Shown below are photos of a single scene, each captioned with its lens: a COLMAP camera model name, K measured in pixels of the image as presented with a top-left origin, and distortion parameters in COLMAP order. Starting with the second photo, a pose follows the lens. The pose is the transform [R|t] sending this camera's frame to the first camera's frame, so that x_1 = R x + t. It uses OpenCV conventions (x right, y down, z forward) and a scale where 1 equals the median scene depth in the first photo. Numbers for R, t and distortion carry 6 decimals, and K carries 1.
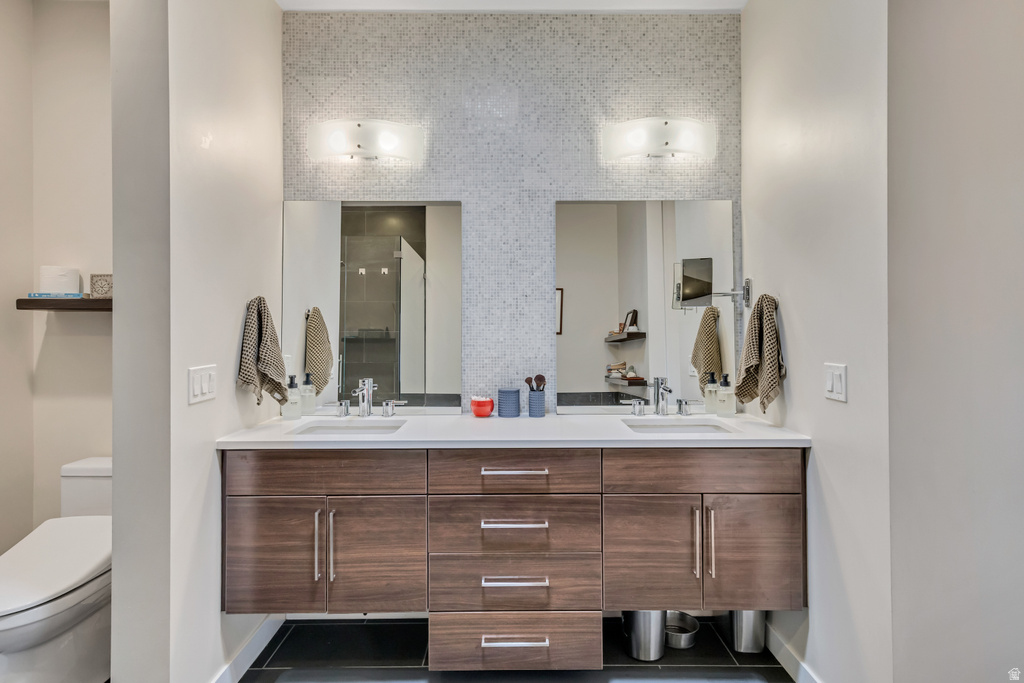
lens RADIAL K [[533.9, 0, 512.0], [0, 533.9, 333.2], [0, 0, 1]] dist [0.007267, 0.000066]
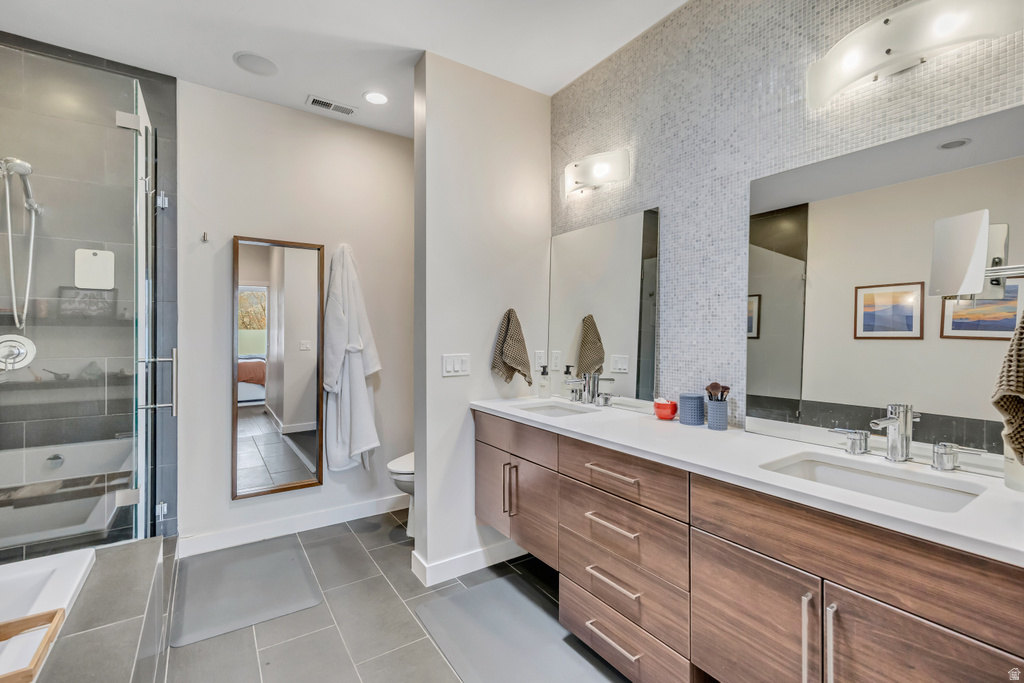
lens RADIAL K [[443.2, 0, 511.8], [0, 443.2, 341.4], [0, 0, 1]] dist [-0.005382, 0.000518]
pose [[0.565116, 0.018858, -0.824796, 0.483810], [-0.011420, 0.999822, 0.015035, 0.001517], [0.824932, 0.000923, 0.565231, 0.307370]]
